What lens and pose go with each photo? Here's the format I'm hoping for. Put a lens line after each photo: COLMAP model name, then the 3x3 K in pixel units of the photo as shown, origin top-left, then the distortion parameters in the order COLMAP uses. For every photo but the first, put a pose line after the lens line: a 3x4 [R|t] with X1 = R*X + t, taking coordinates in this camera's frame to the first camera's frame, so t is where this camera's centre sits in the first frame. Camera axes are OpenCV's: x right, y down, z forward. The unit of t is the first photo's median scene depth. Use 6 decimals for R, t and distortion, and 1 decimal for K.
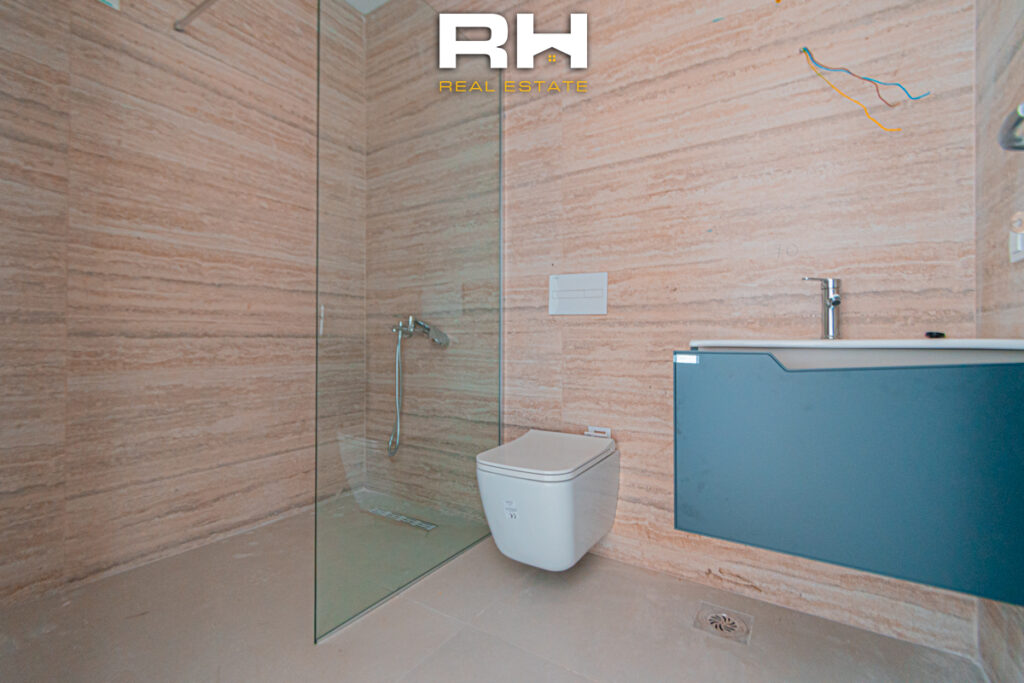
lens RADIAL K [[456.5, 0, 516.7], [0, 456.5, 341.2], [0, 0, 1]] dist [-0.000160, -0.000216]
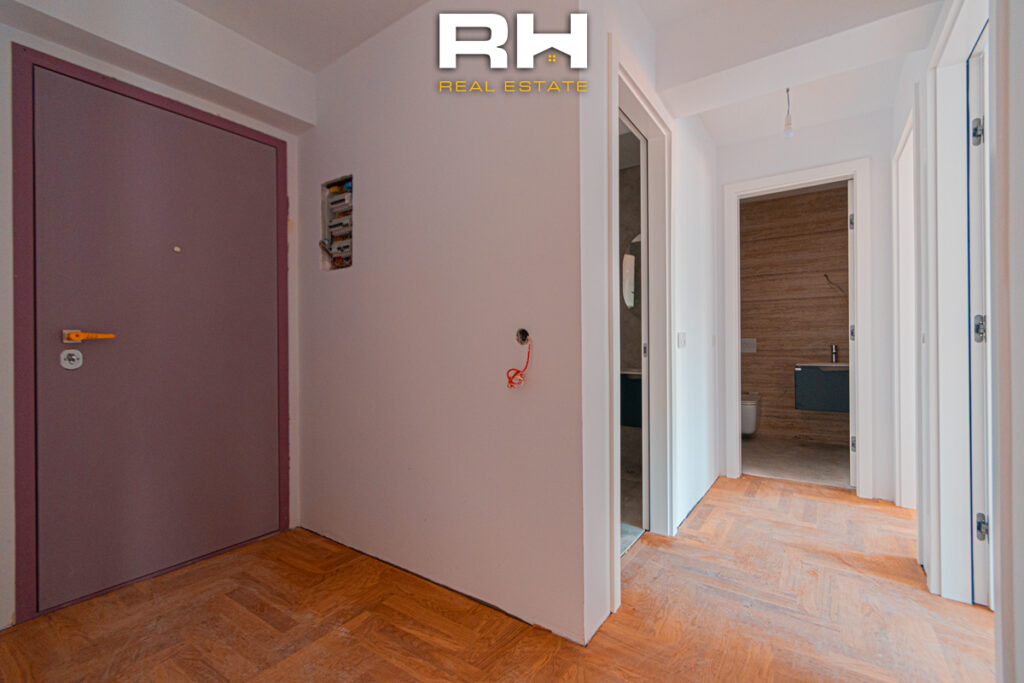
lens RADIAL K [[456.5, 0, 516.7], [0, 456.5, 341.2], [0, 0, 1]] dist [-0.000160, -0.000216]
pose [[0.999946, -0.008637, -0.005829, -1.472561], [0.008616, 0.999956, -0.003690, -0.152628], [0.005860, 0.003639, 0.999976, -2.146938]]
